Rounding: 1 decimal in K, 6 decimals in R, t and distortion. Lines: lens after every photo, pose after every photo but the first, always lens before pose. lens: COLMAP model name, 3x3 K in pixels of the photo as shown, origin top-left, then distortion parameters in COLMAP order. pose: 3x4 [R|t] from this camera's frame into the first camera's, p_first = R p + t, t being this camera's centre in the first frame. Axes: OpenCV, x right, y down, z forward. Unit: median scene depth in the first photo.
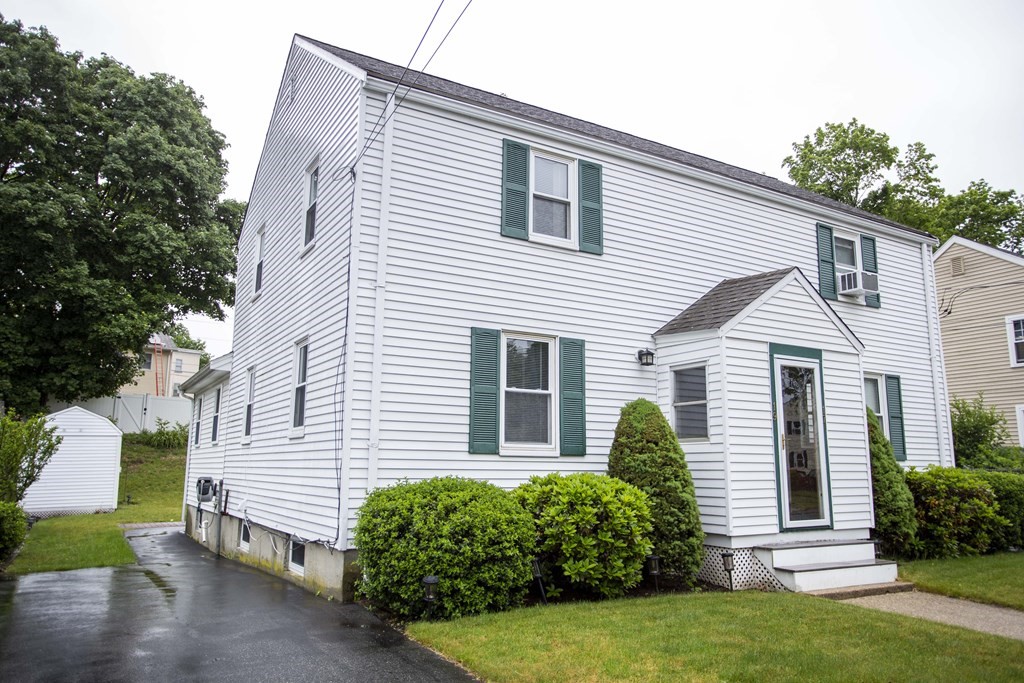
lens RADIAL K [[739.6, 0, 515.6], [0, 739.6, 341.0], [0, 0, 1]] dist [-0.035985, 0.051946]
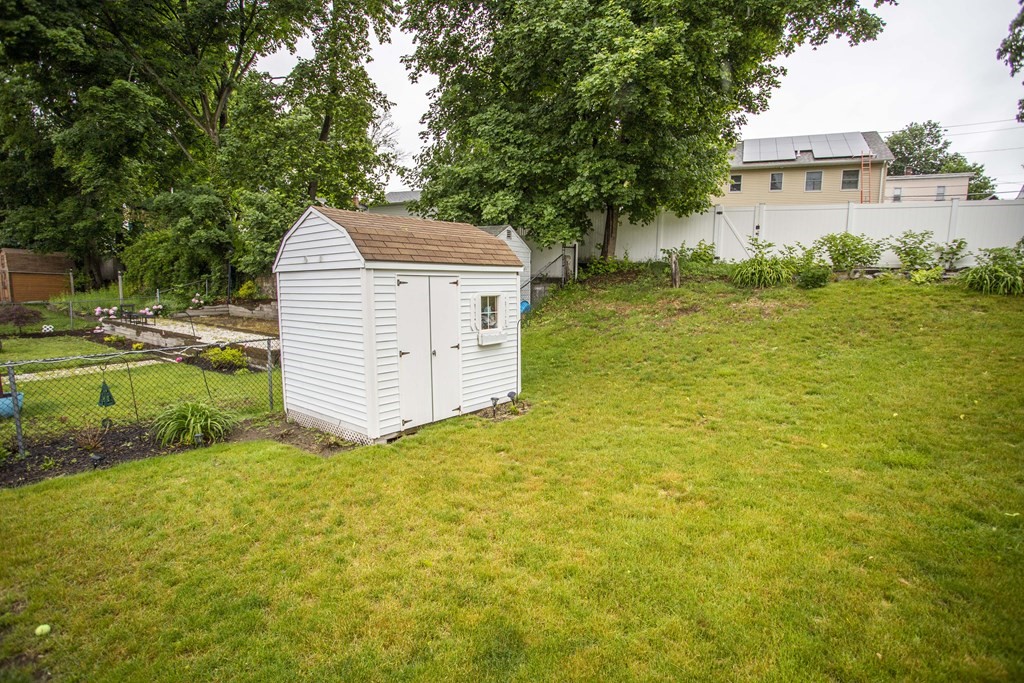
lens RADIAL K [[499.2, 0, 517.3], [0, 499.2, 338.1], [0, 0, 1]] dist [-0.070335, 0.029091]
pose [[0.360989, 0.105318, -0.926604, -0.601588], [0.141578, 0.975897, 0.166077, 0.320593], [0.921761, -0.191139, 0.337377, 2.352687]]
